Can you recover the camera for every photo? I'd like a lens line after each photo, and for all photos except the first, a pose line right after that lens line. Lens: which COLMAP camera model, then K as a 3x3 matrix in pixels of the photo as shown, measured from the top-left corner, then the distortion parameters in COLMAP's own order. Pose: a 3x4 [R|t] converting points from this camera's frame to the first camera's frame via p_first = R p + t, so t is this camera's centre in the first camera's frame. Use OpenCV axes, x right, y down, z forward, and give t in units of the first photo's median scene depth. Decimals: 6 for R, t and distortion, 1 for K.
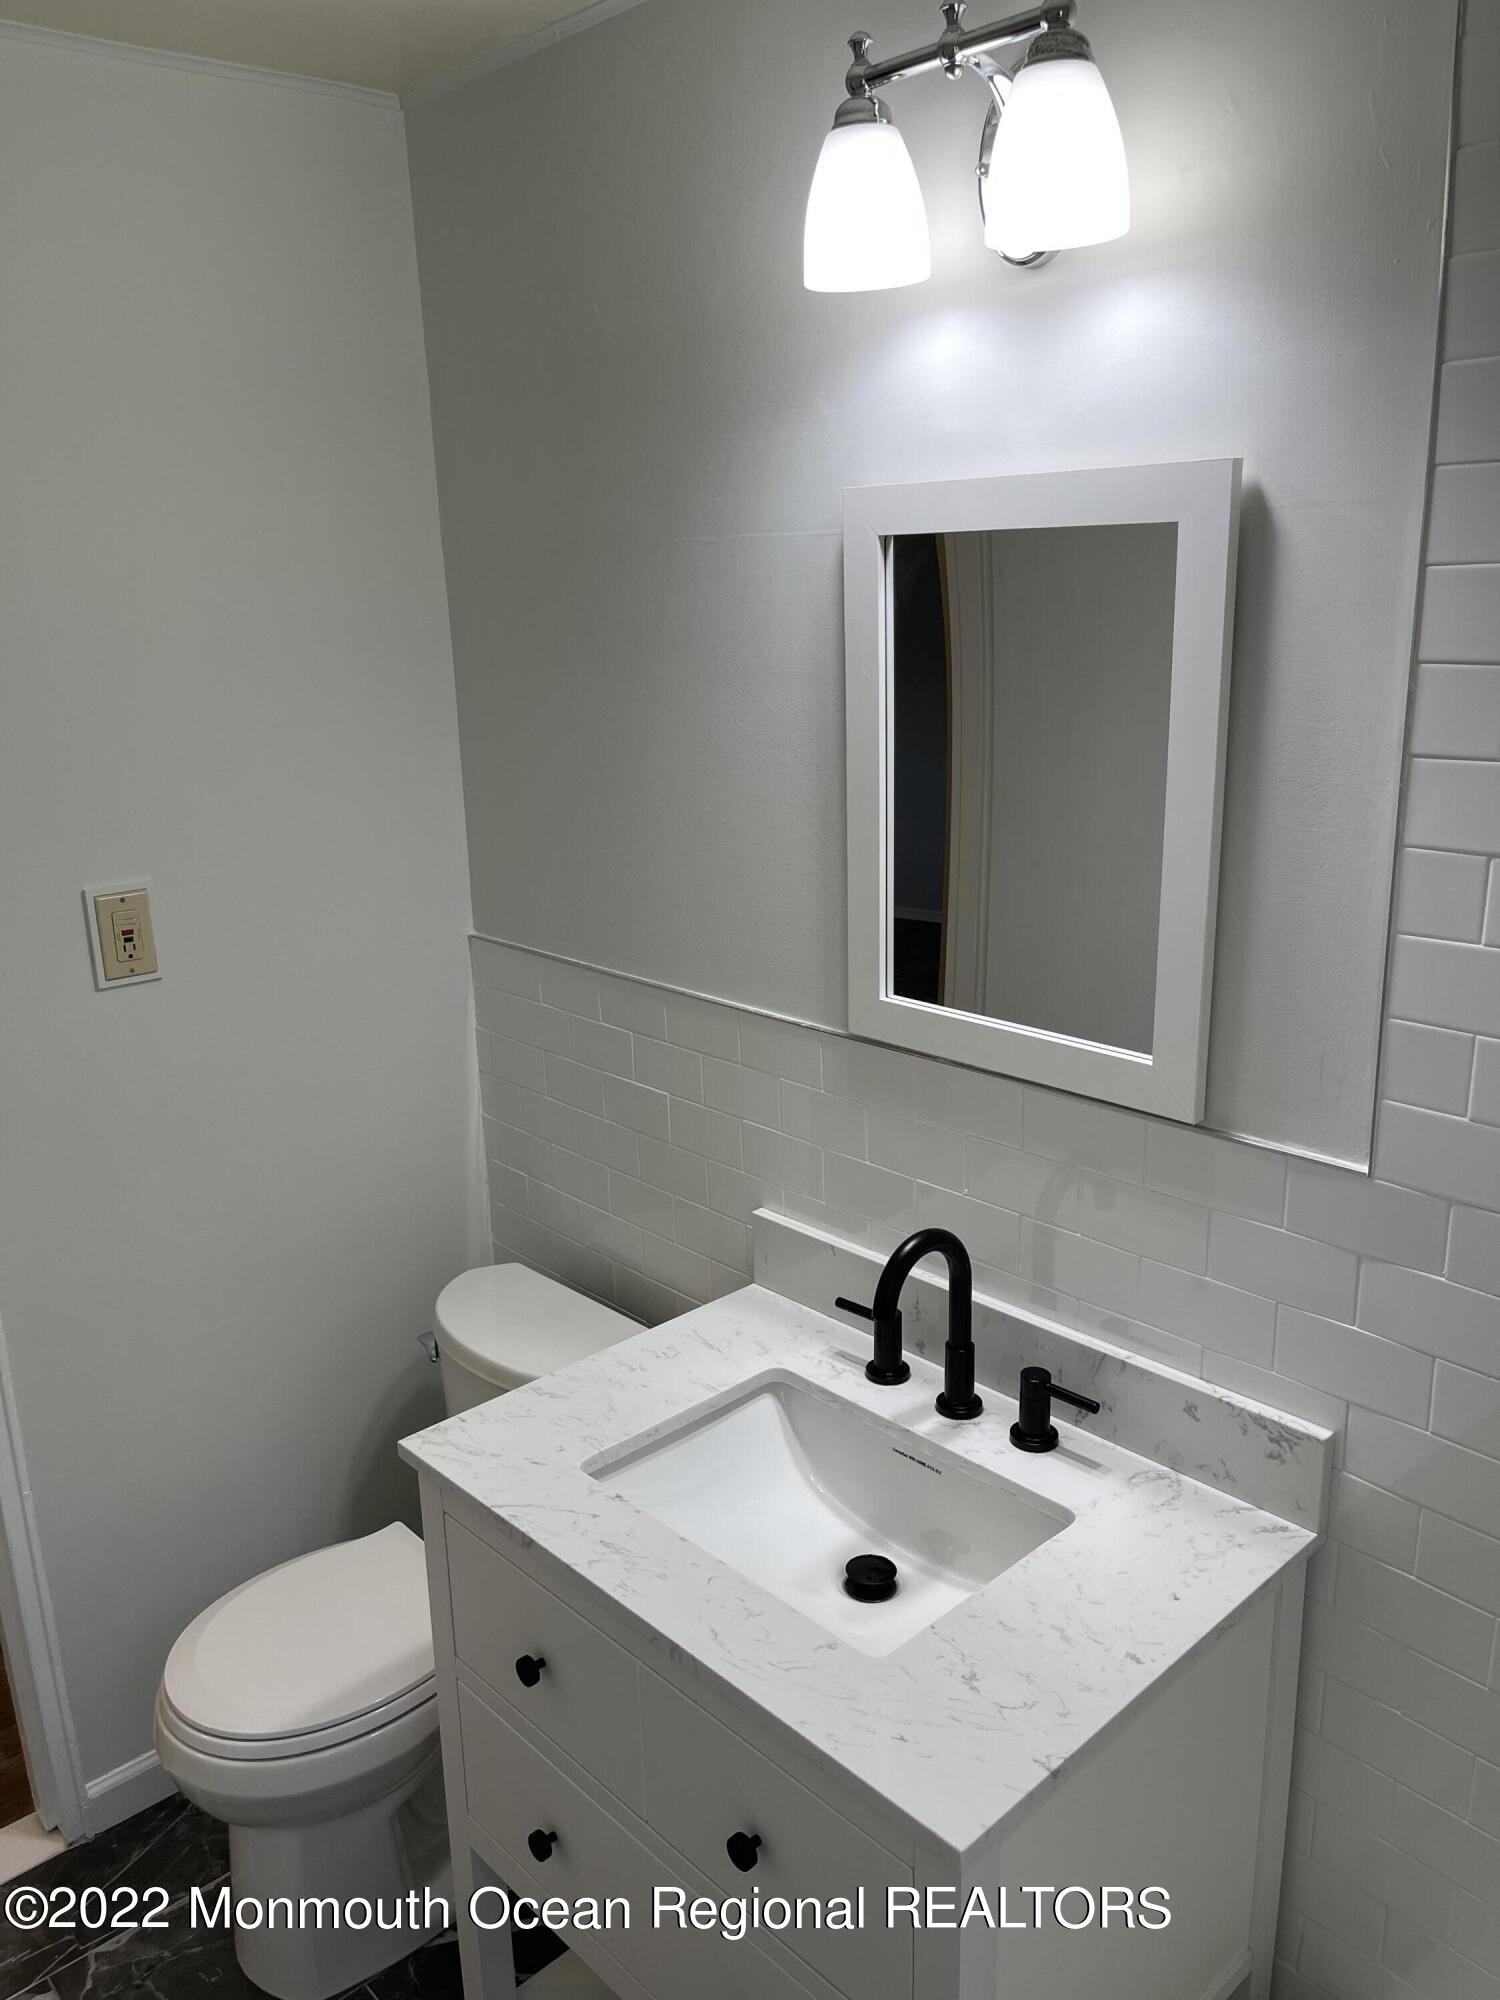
lens RADIAL K [[1493.8, 0, 750.3], [0, 1493.8, 1003.6], [0, 0, 1]] dist [0.048071, -0.083475]
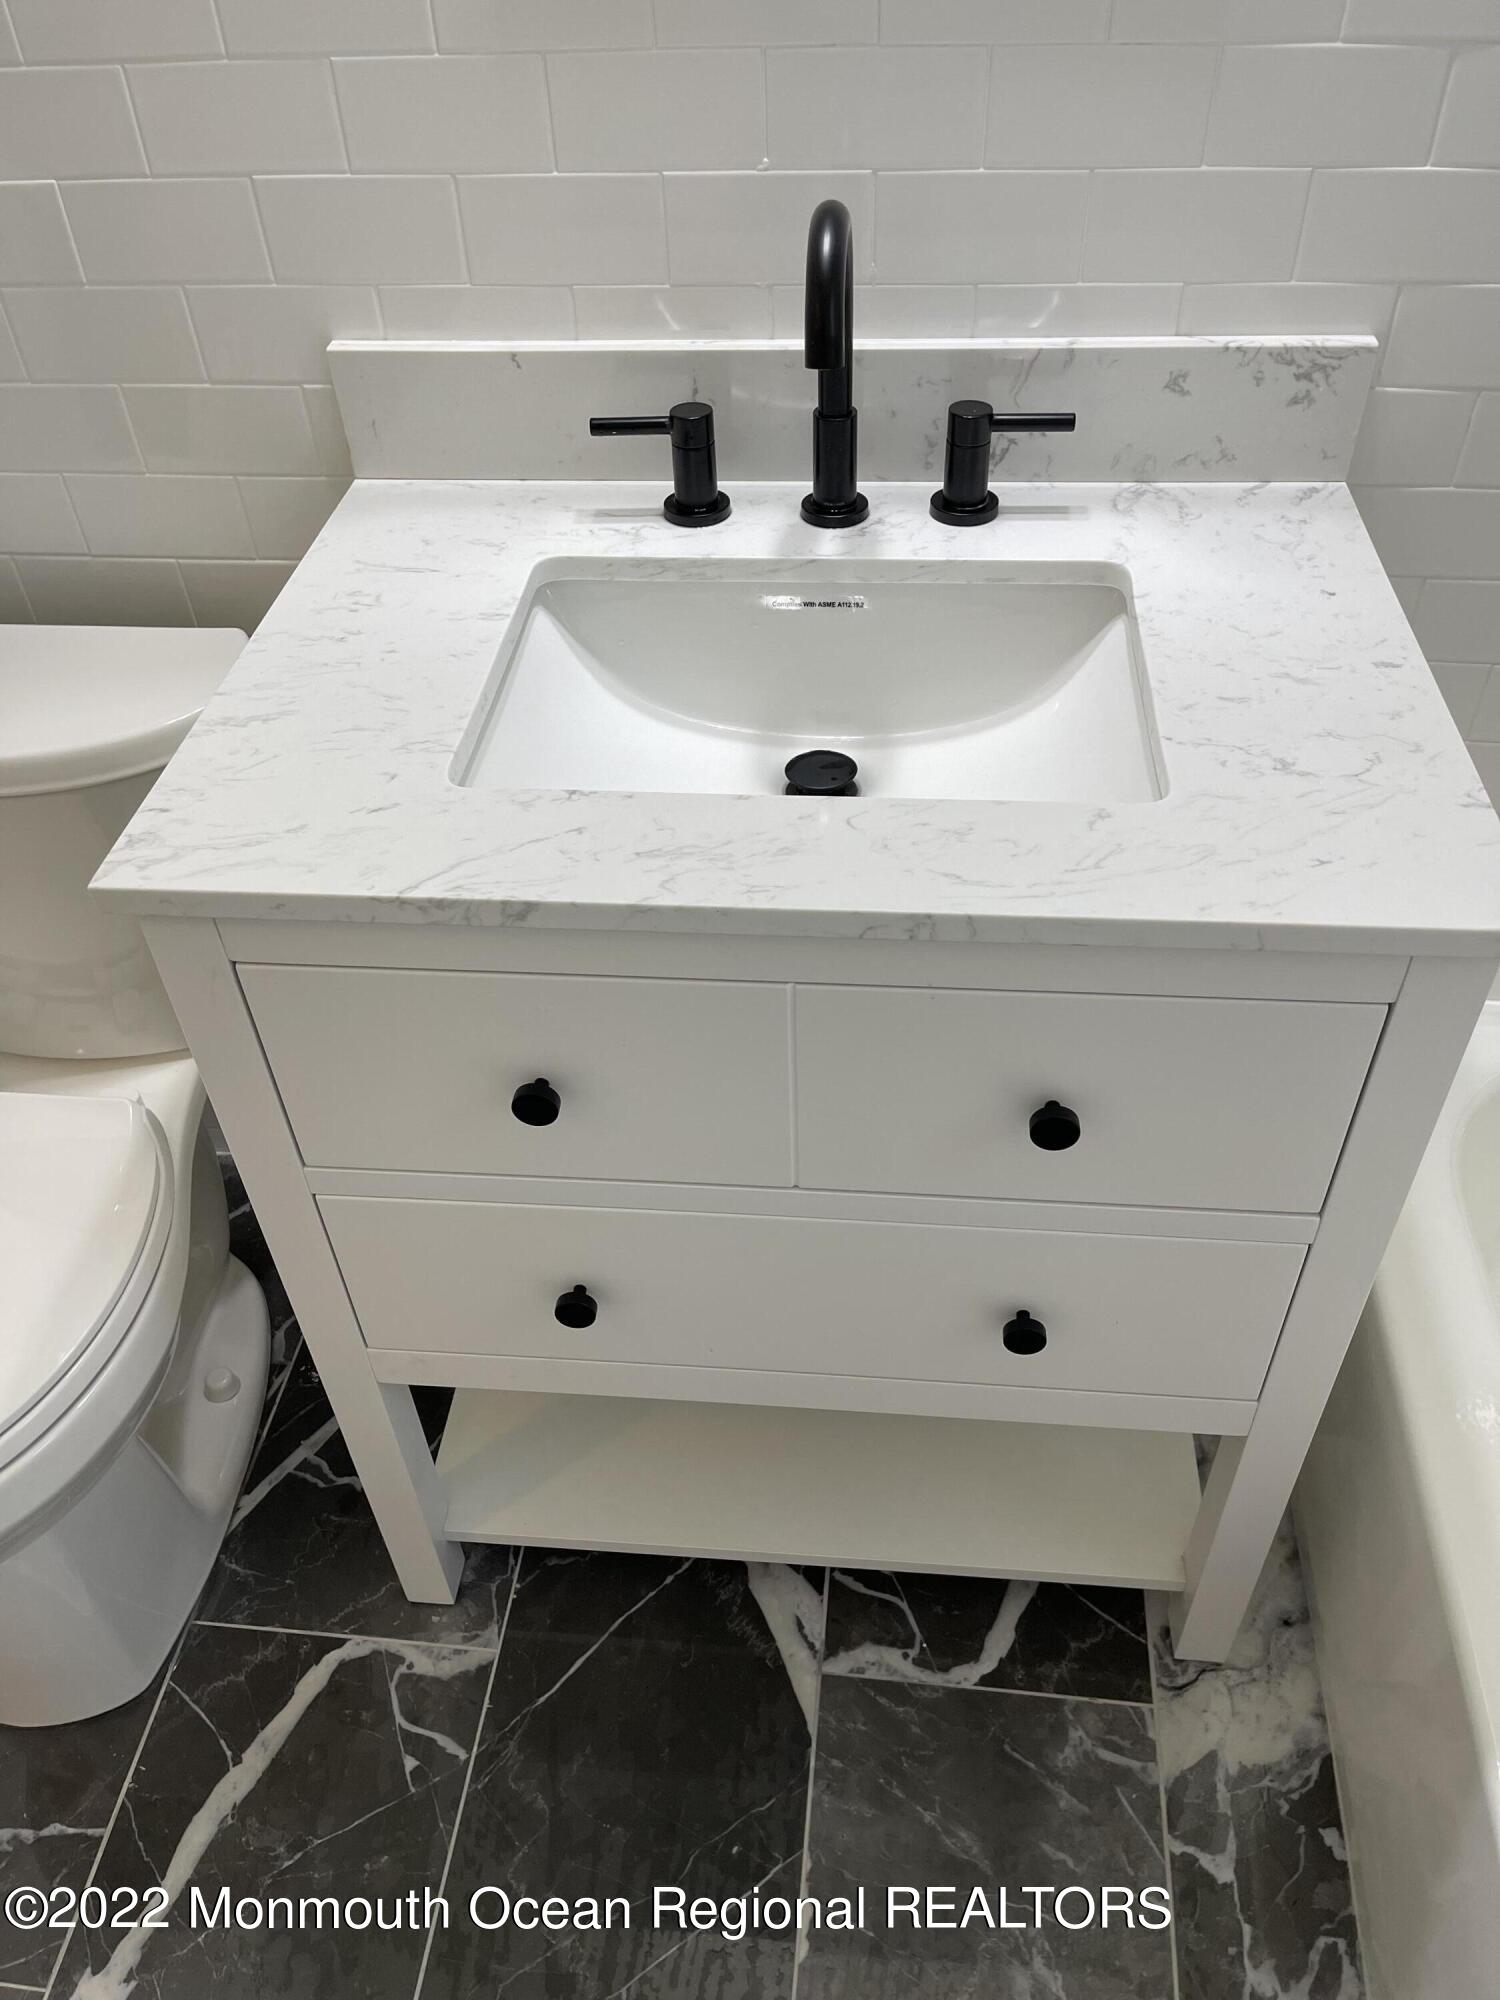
lens RADIAL K [[1493.8, 0, 746.7], [0, 1493.8, 1003.9], [0, 0, 1]] dist [0.048071, -0.083475]
pose [[0.757004, -0.448861, 0.474836, -0.338604], [0.192646, 0.847721, 0.494223, 0.122076], [-0.624366, -0.282654, 0.728200, 0.499797]]
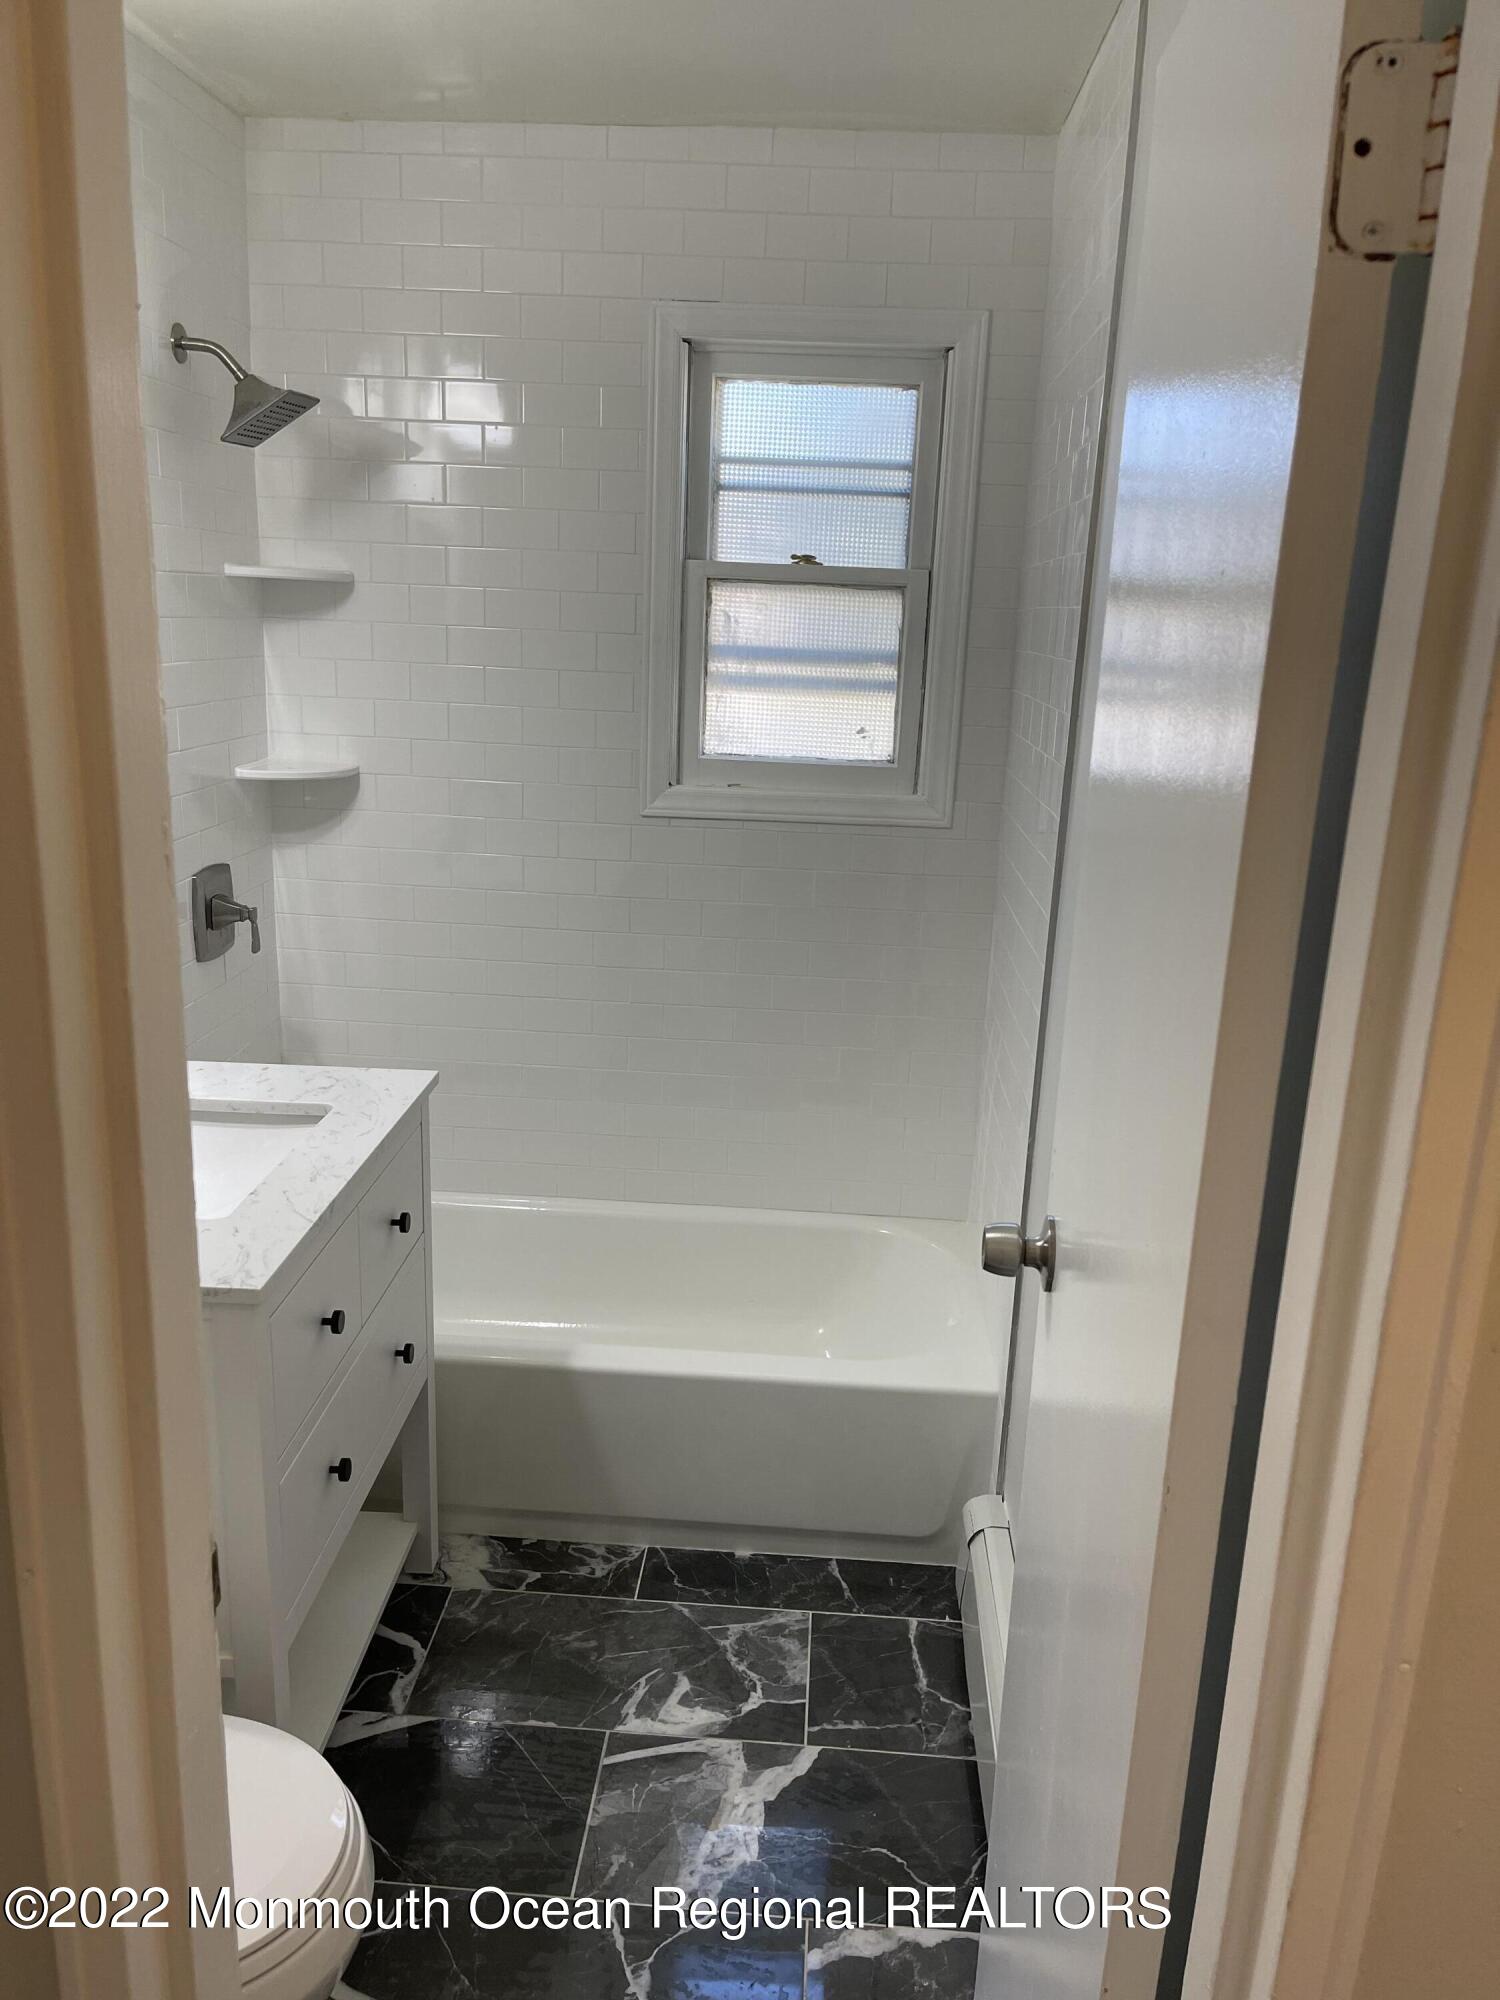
lens RADIAL K [[1493.8, 0, 745.5], [0, 1493.8, 999.8], [0, 0, 1]] dist [0.048071, -0.083475]
pose [[-0.686975, -0.188717, 0.701749, -1.155969], [0.179256, 0.891839, 0.415319, -0.240367], [-0.704225, 0.411107, -0.578842, 1.313905]]
